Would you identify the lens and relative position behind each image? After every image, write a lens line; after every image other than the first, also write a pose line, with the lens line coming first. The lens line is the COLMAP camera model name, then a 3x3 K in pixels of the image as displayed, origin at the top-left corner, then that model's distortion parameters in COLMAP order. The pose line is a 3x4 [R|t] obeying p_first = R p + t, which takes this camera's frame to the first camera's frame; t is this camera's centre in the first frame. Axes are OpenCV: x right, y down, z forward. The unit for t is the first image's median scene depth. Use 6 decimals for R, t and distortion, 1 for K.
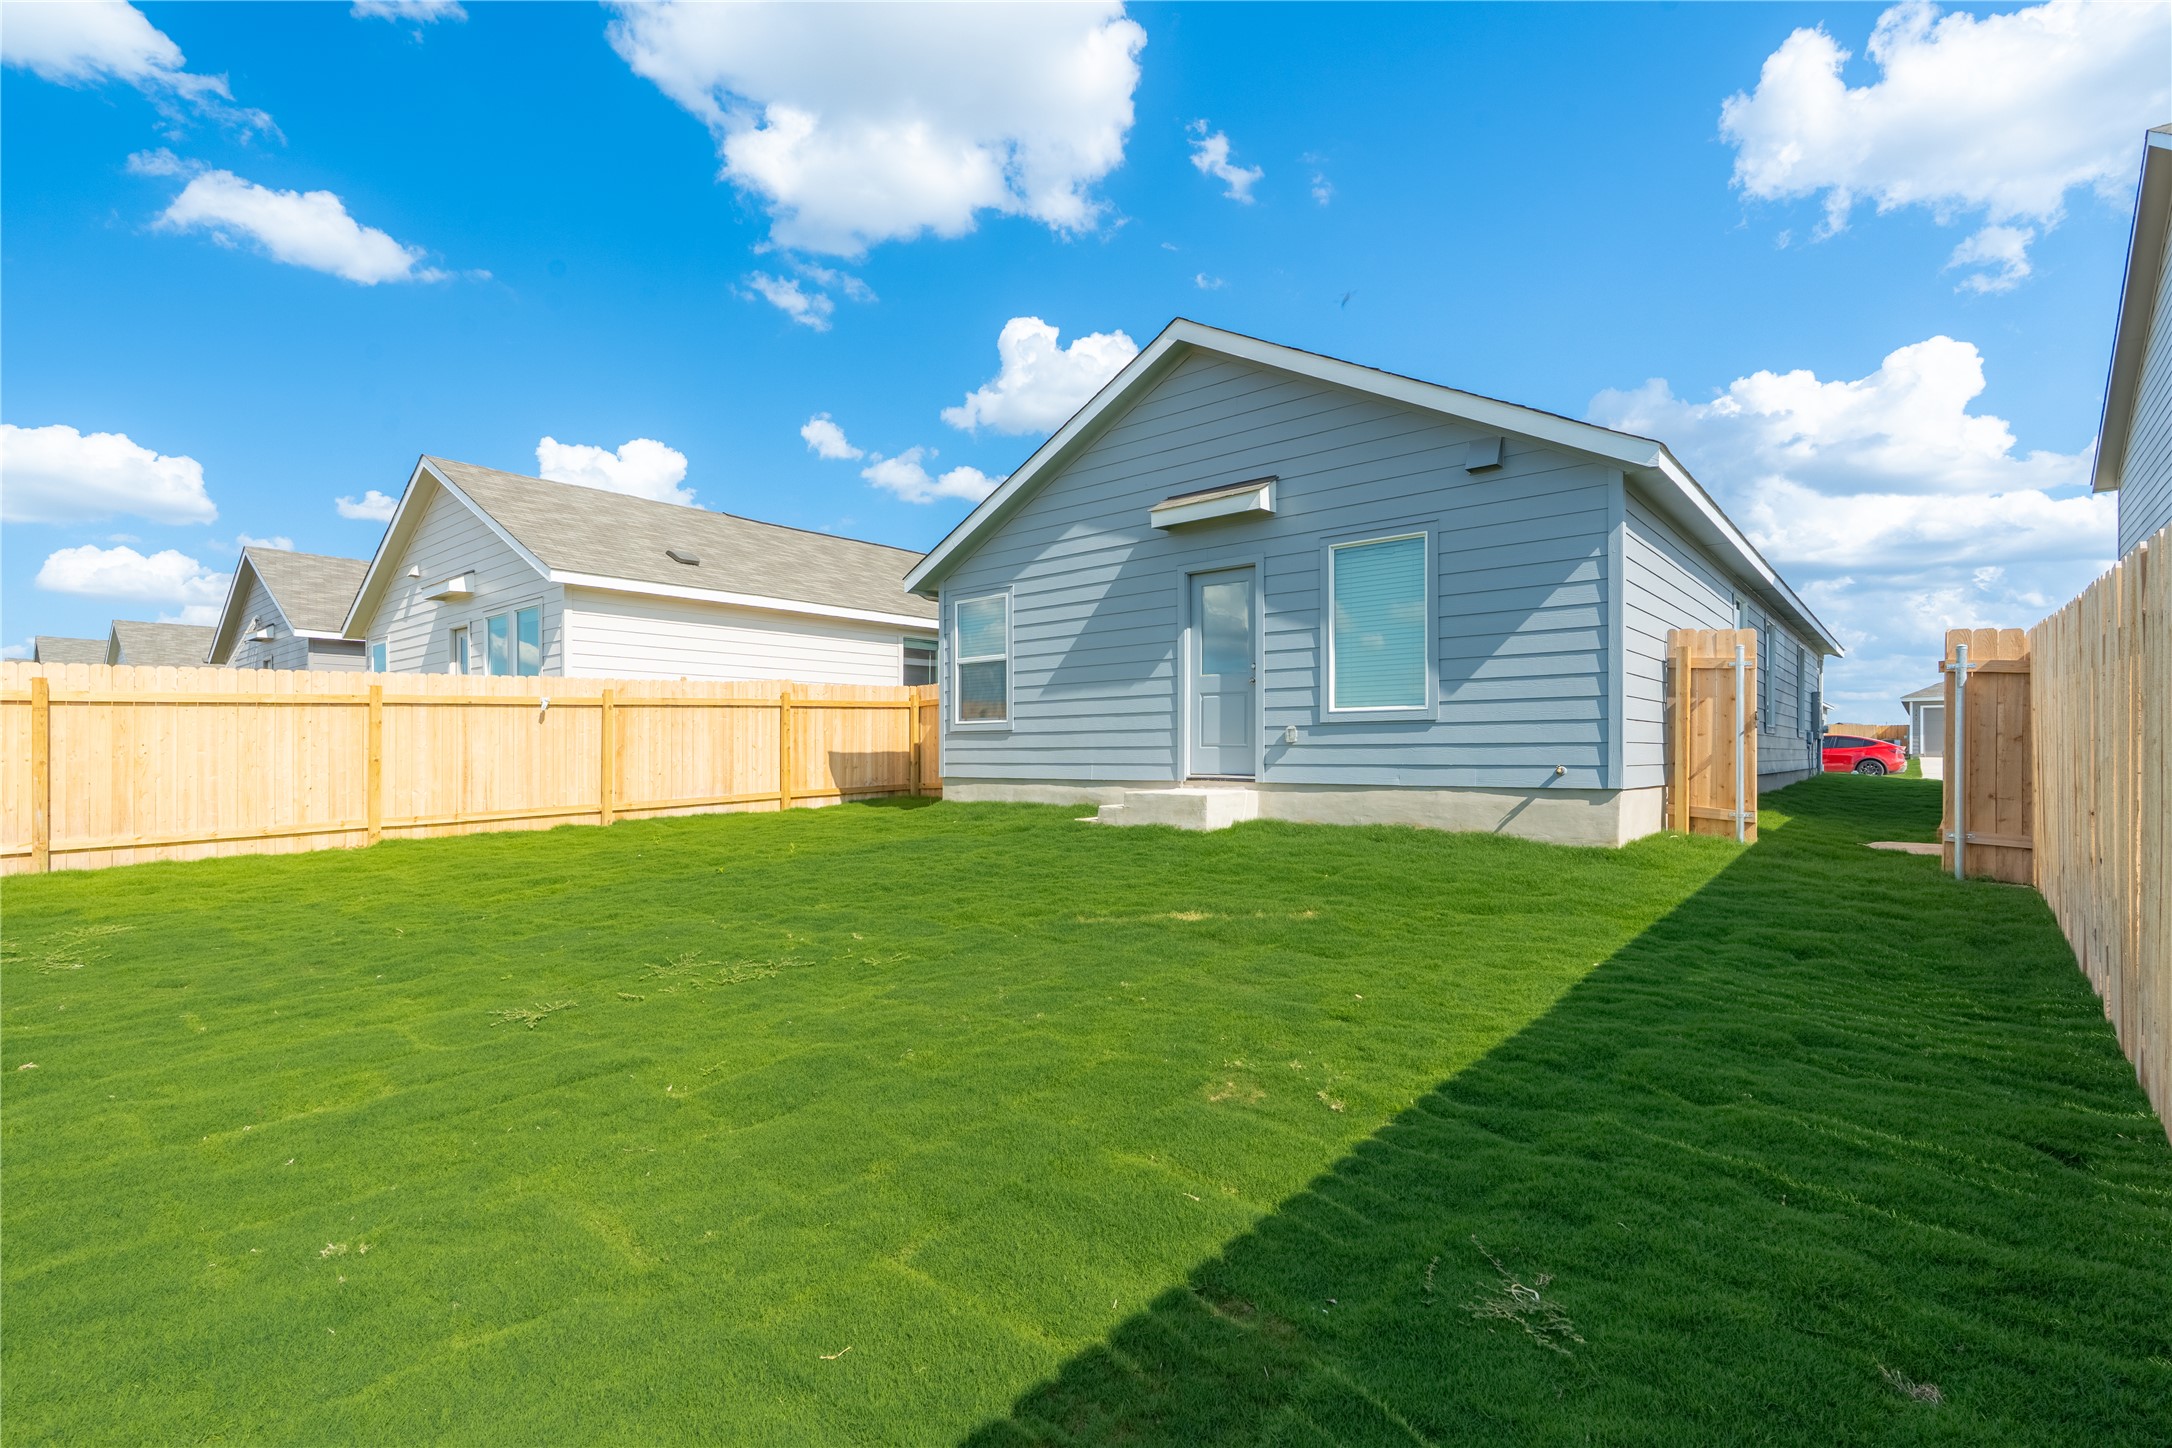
lens RADIAL K [[990.6, 0, 1127.7], [0, 990.6, 755.1], [0, 0, 1]] dist [0.003331, 0.002175]
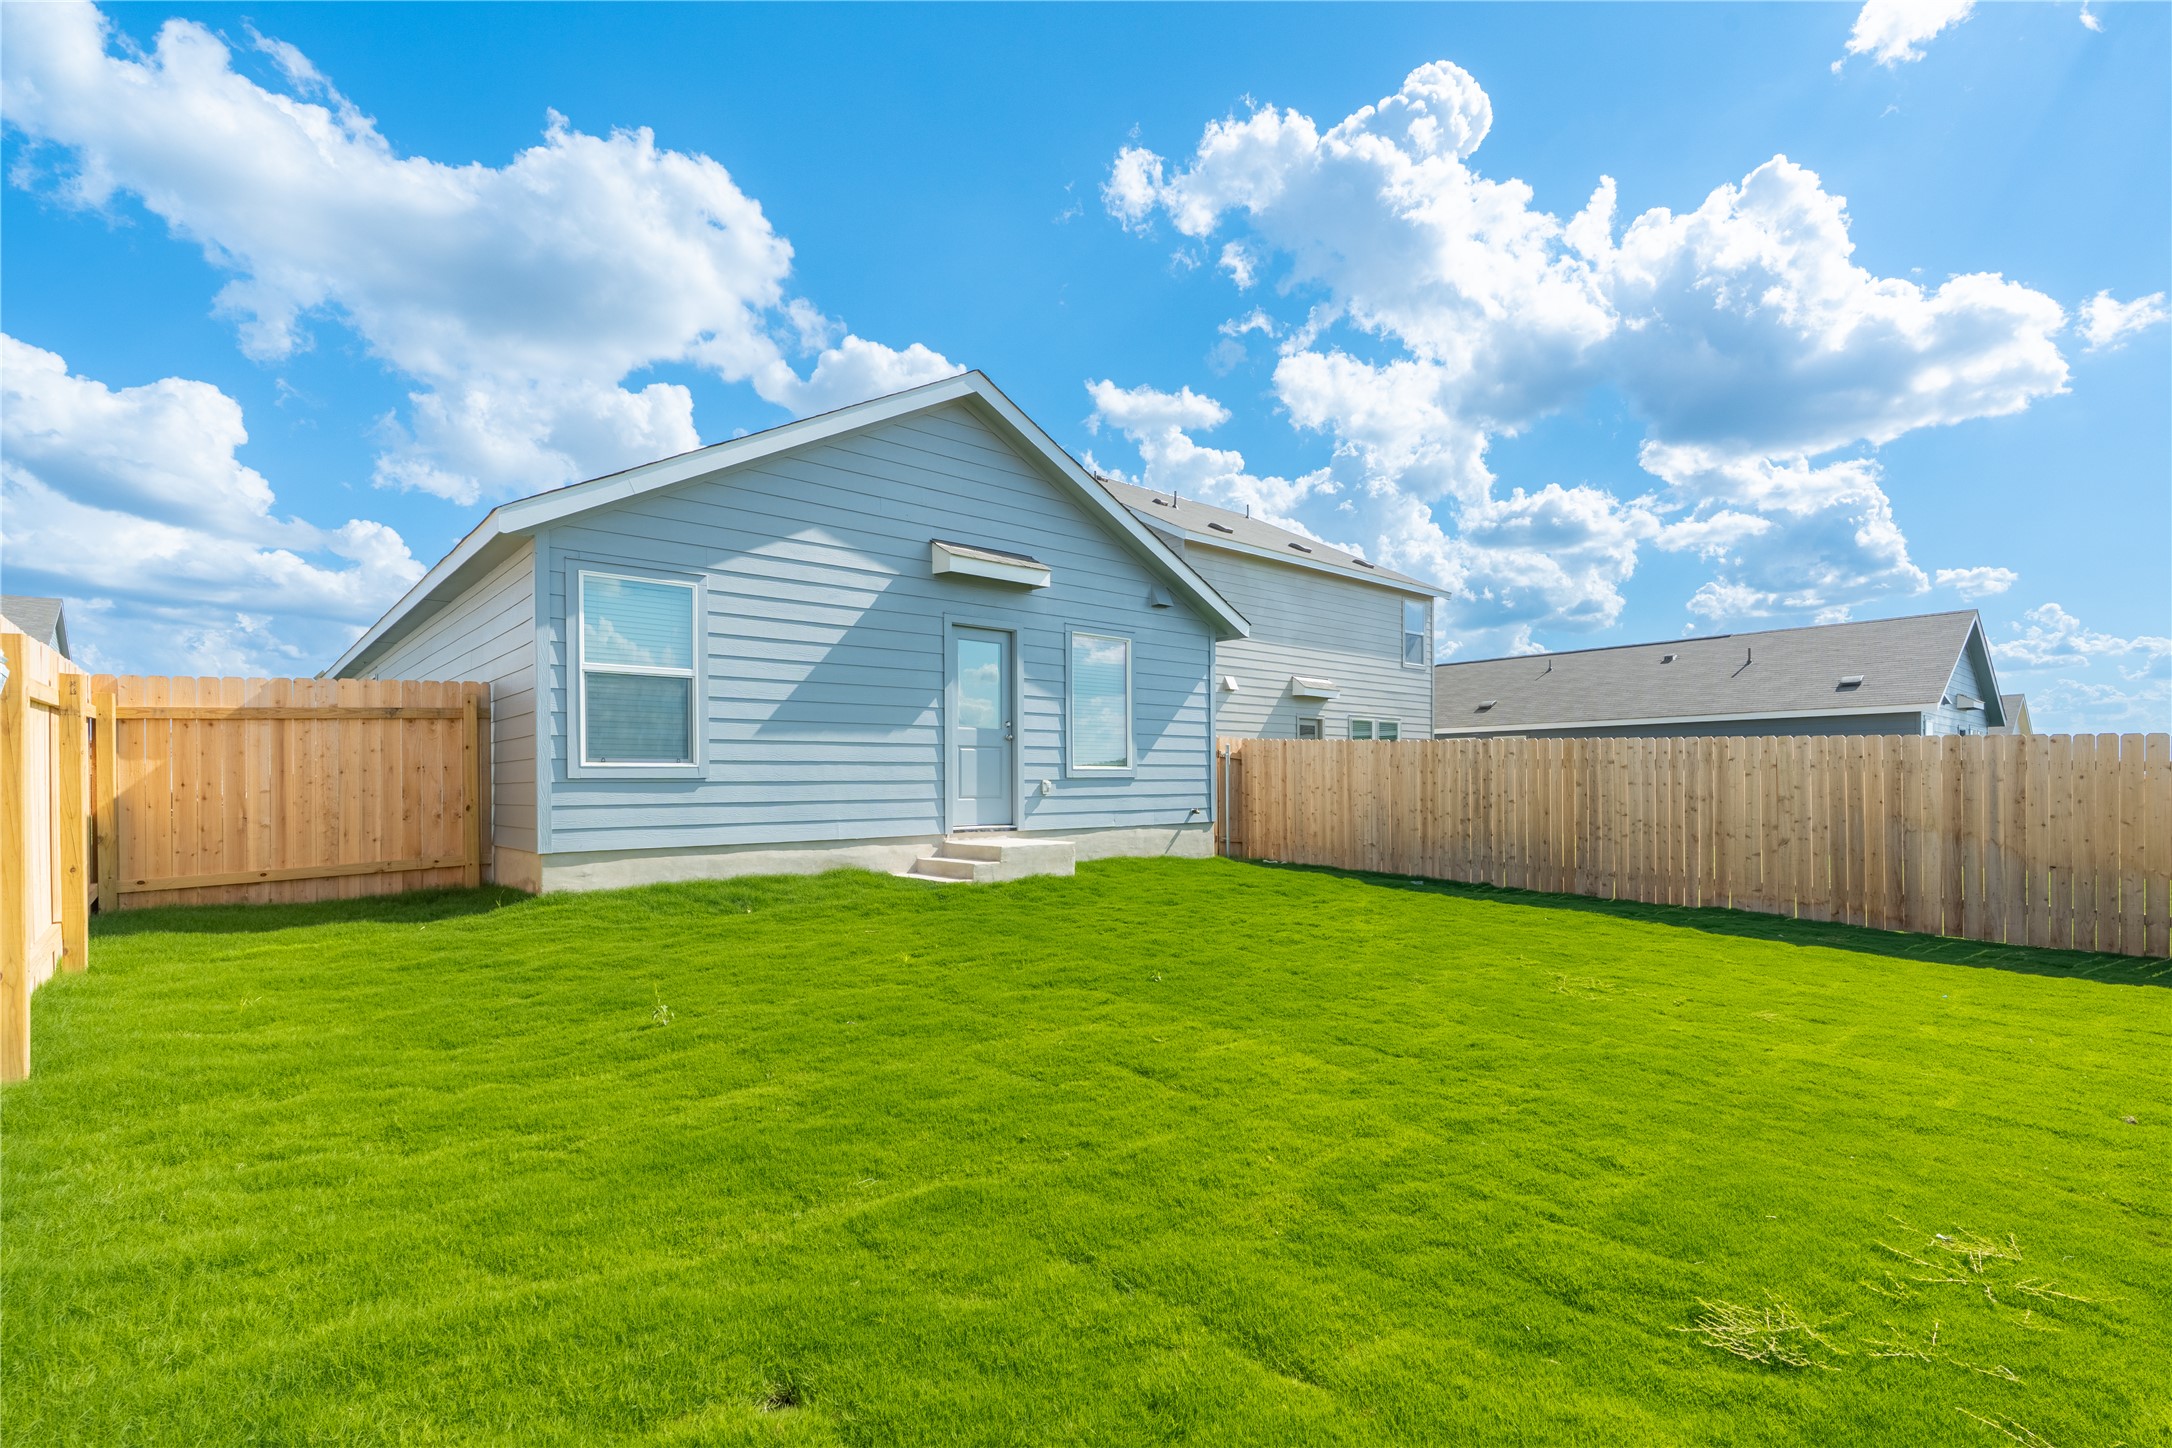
lens RADIAL K [[990.6, 0, 1022.9], [0, 990.6, 794.5], [0, 0, 1]] dist [0.003331, 0.002175]
pose [[0.200248, -0.008386, 0.979709, -0.887384], [0.008535, 0.999940, 0.006815, -0.018755], [-0.979708, 0.006997, 0.200307, 0.728437]]
